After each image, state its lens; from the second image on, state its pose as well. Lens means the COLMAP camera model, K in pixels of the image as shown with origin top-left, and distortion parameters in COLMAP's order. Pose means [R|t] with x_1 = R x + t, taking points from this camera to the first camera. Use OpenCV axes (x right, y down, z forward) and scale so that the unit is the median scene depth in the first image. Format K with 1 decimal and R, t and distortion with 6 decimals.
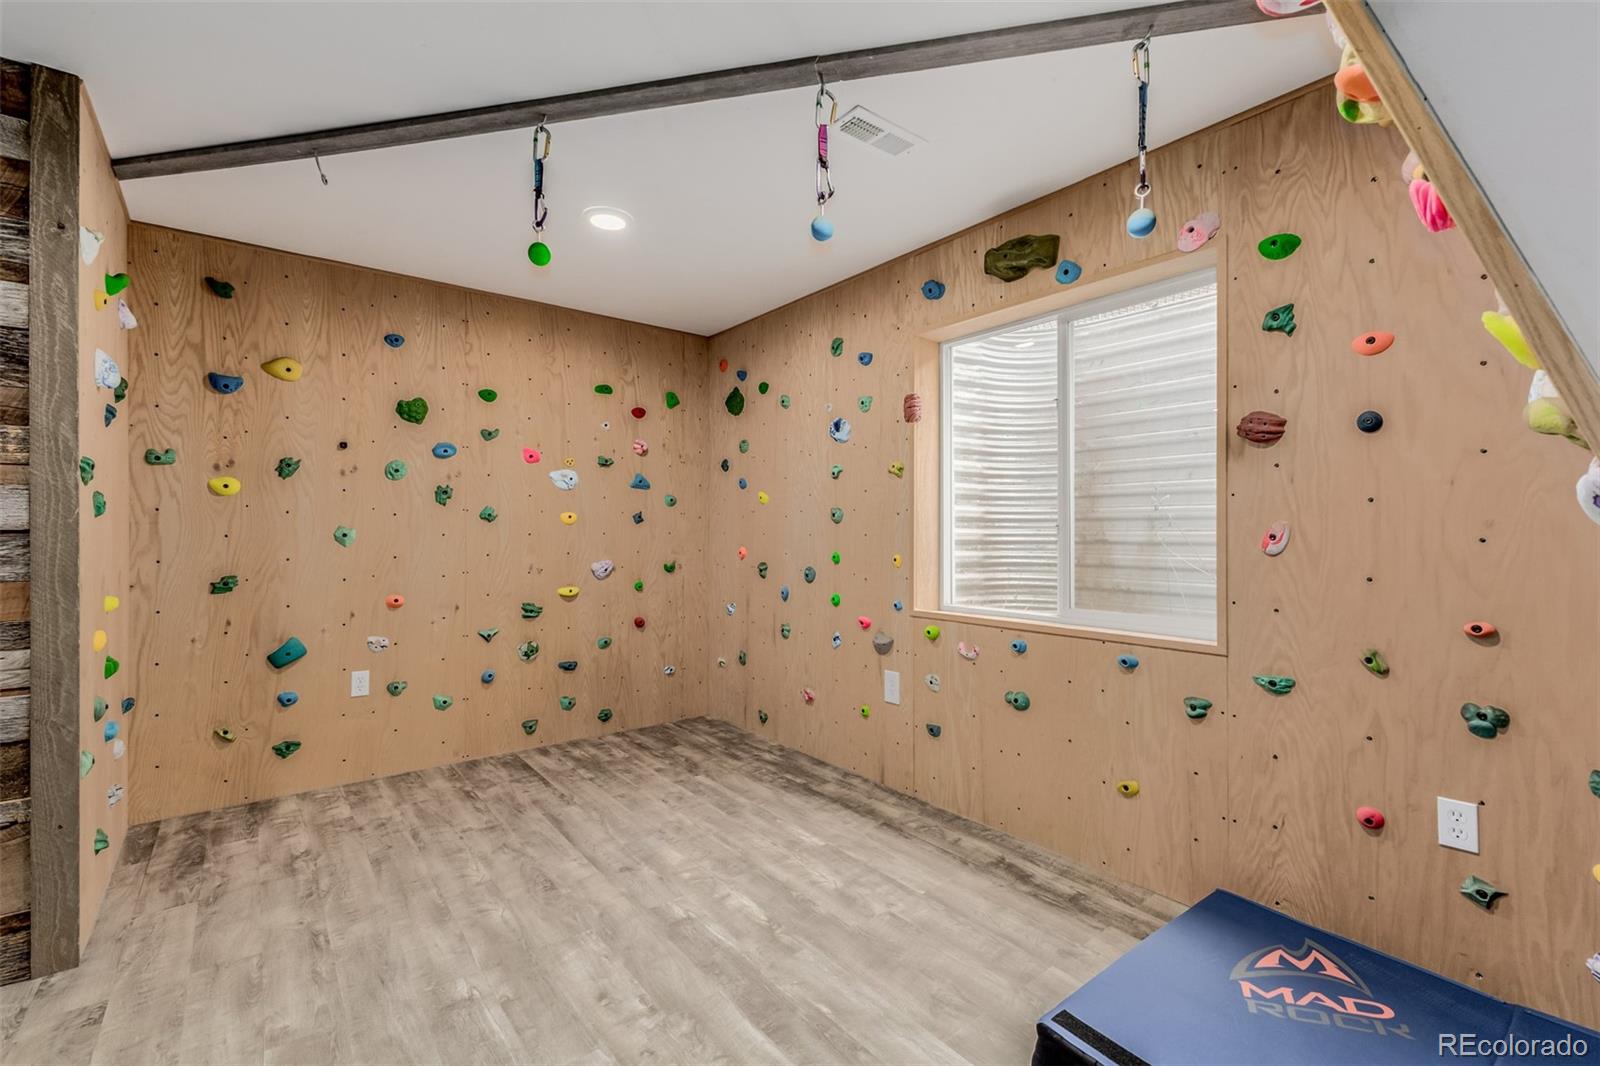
lens RADIAL K [[697.9, 0, 804.8], [0, 697.9, 533.0], [0, 0, 1]] dist [0.015161, -0.003559]
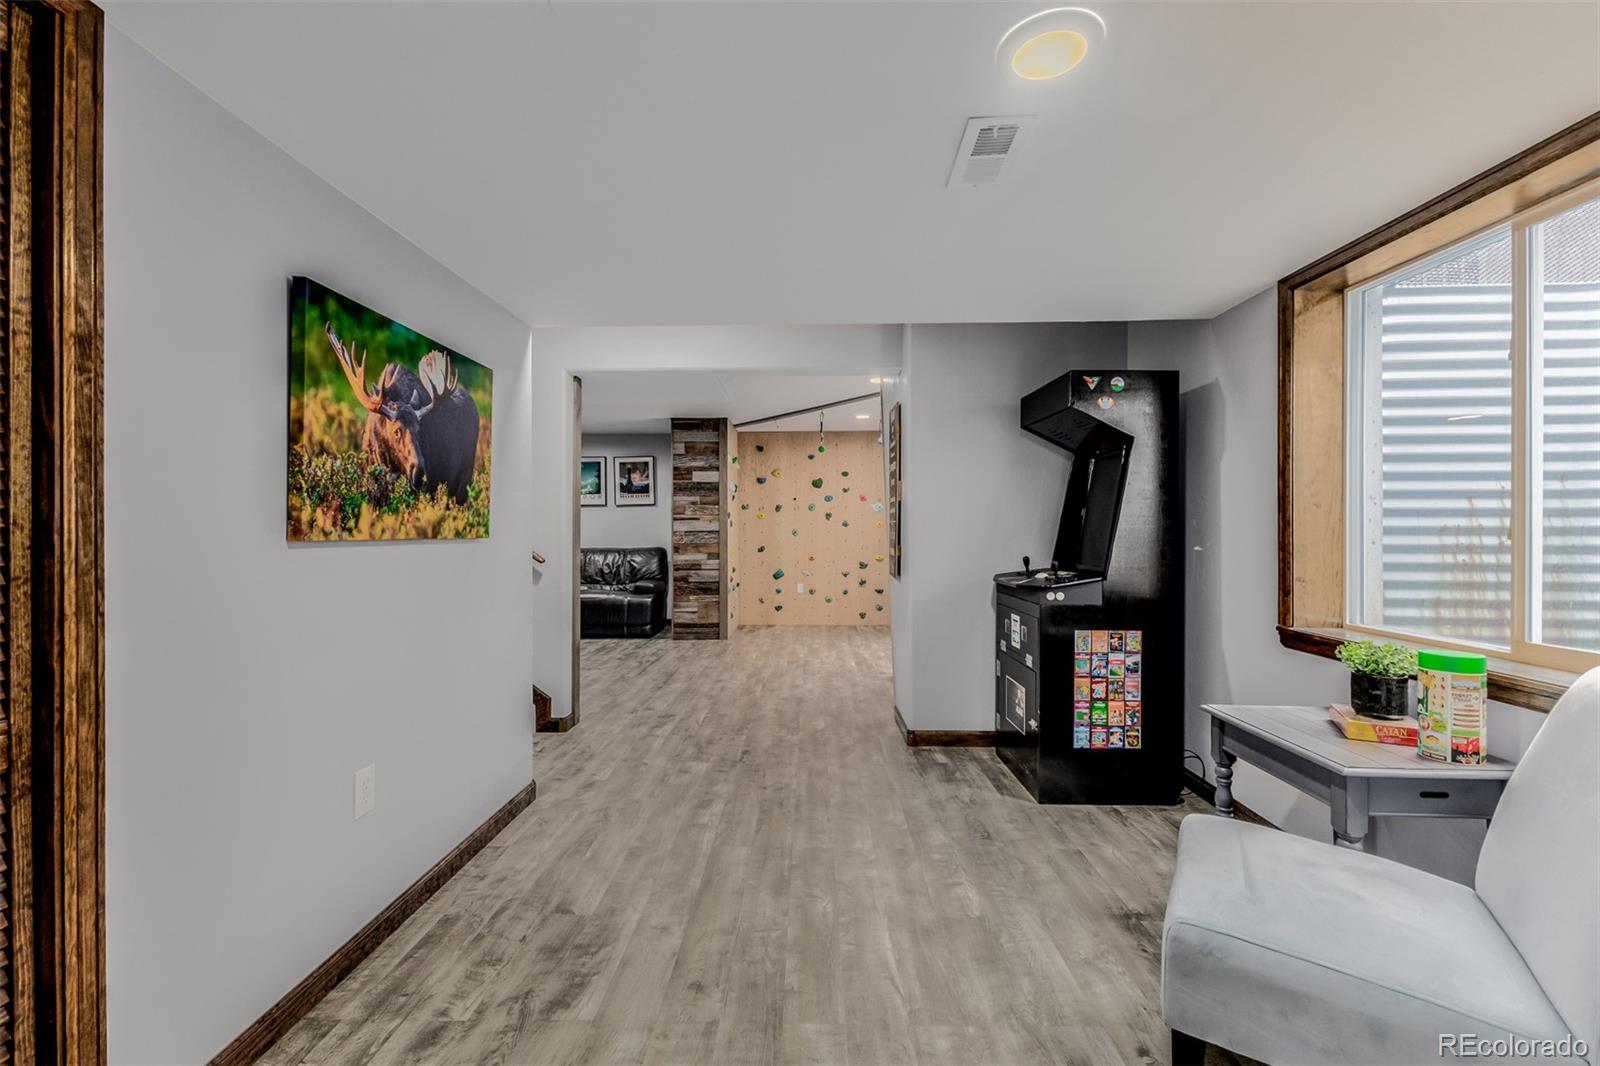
lens RADIAL K [[697.9, 0, 803.4], [0, 697.9, 528.8], [0, 0, 1]] dist [0.015161, -0.003559]
pose [[0.770891, -0.003443, -0.636958, 1.672289], [0.001492, 0.999992, -0.003600, -0.000353], [0.636966, 0.001825, 0.770890, -1.628080]]
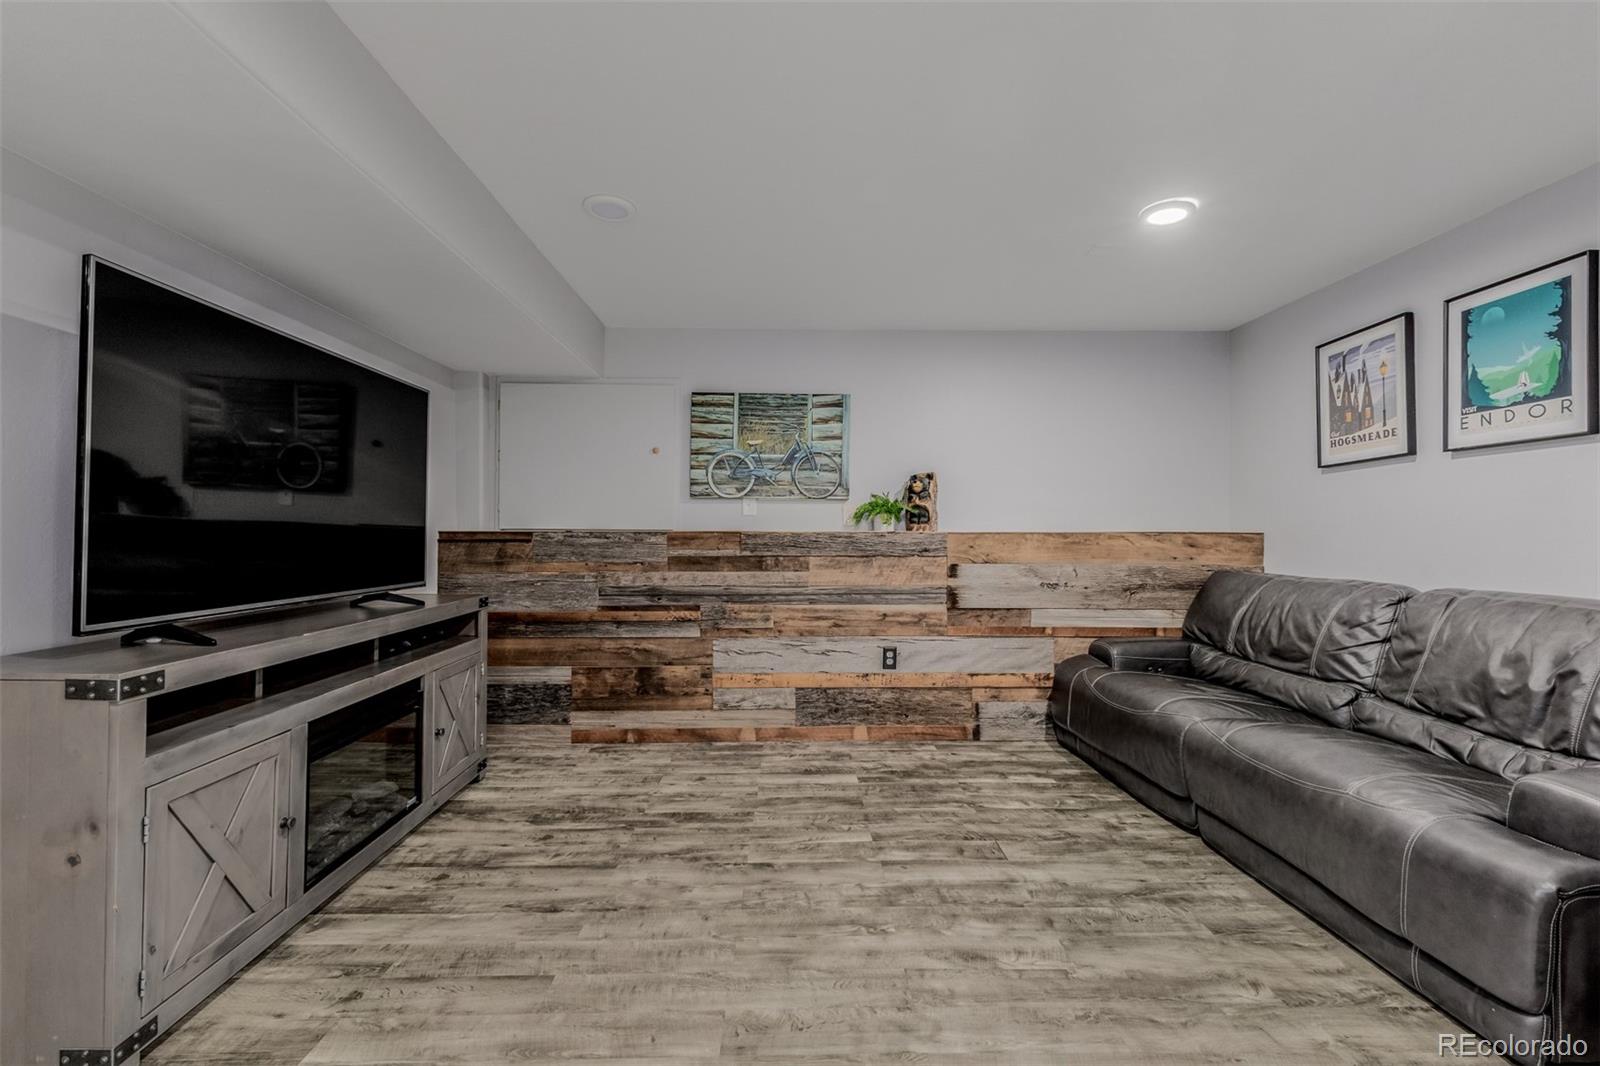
lens RADIAL K [[697.9, 0, 805.4], [0, 697.9, 532.1], [0, 0, 1]] dist [0.015161, -0.003559]
pose [[-0.612606, 0.001525, -0.790387, -0.274044], [-0.001876, 0.999993, 0.003383, -0.003015], [0.790386, 0.003555, -0.612599, 0.580664]]
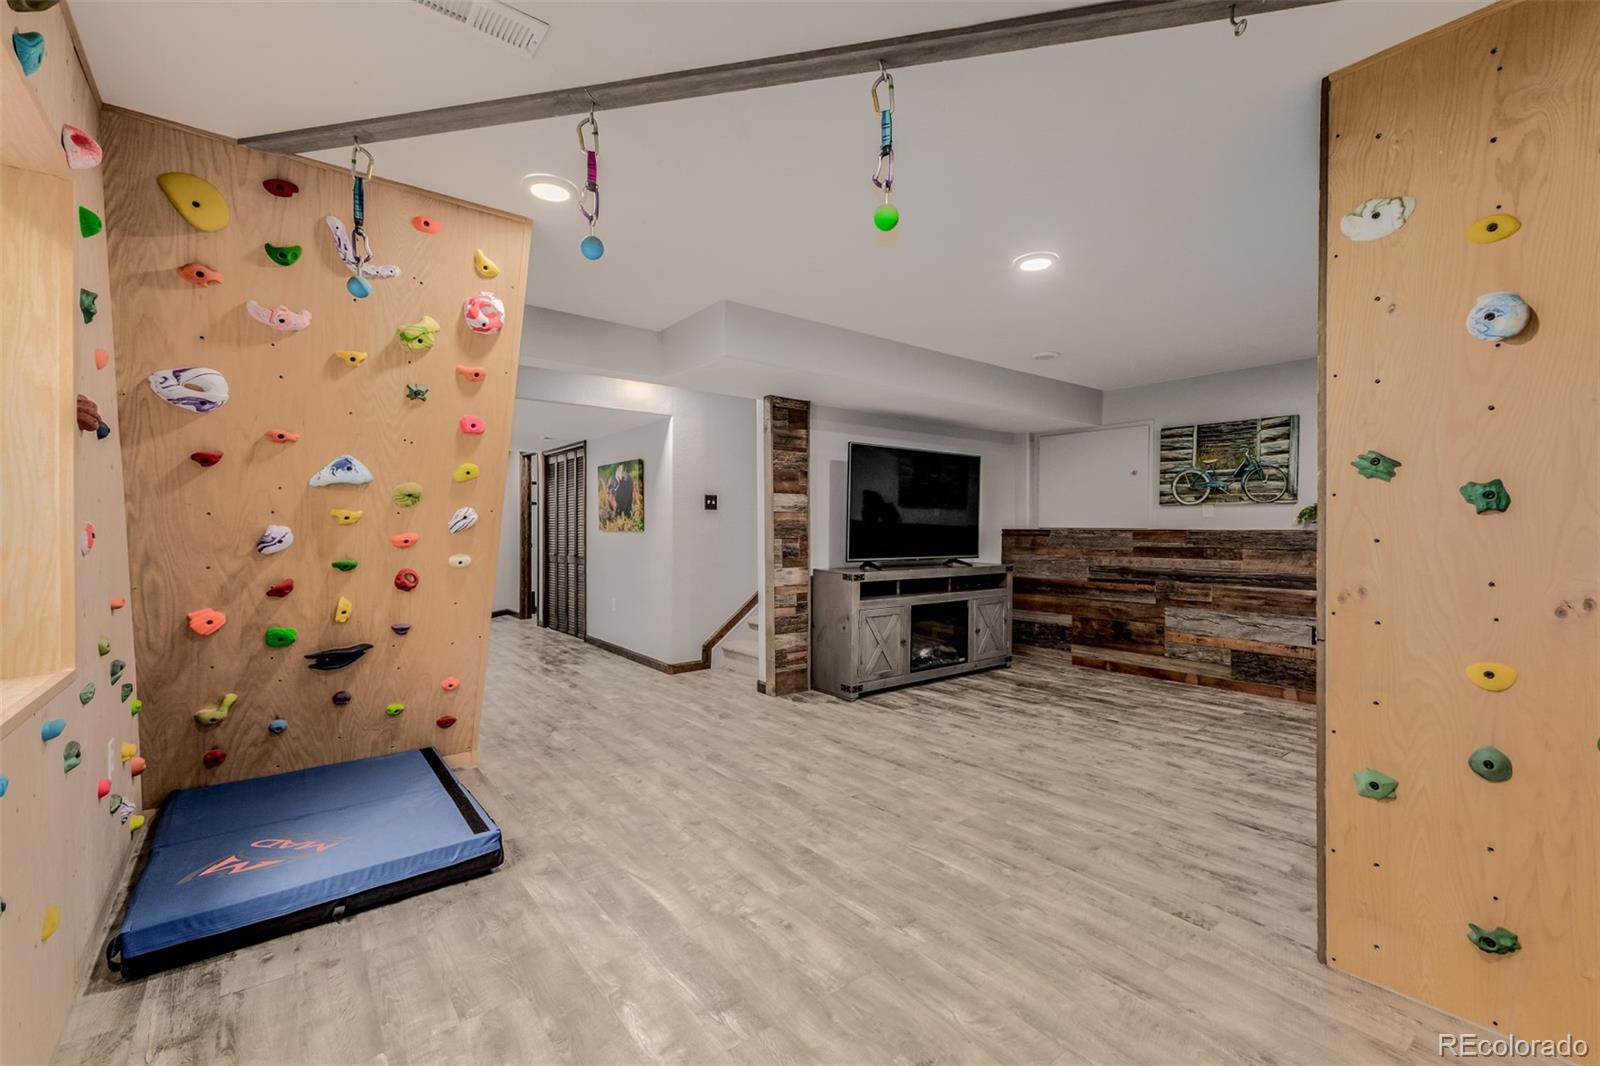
lens RADIAL K [[697.9, 0, 799.3], [0, 697.9, 532.9], [0, 0, 1]] dist [0.015161, -0.003559]
pose [[-0.999766, -0.000245, 0.021640, -0.285086], [-0.000075, 0.999969, 0.007871, -0.005665], [-0.021641, 0.007868, -0.999735, 1.860538]]
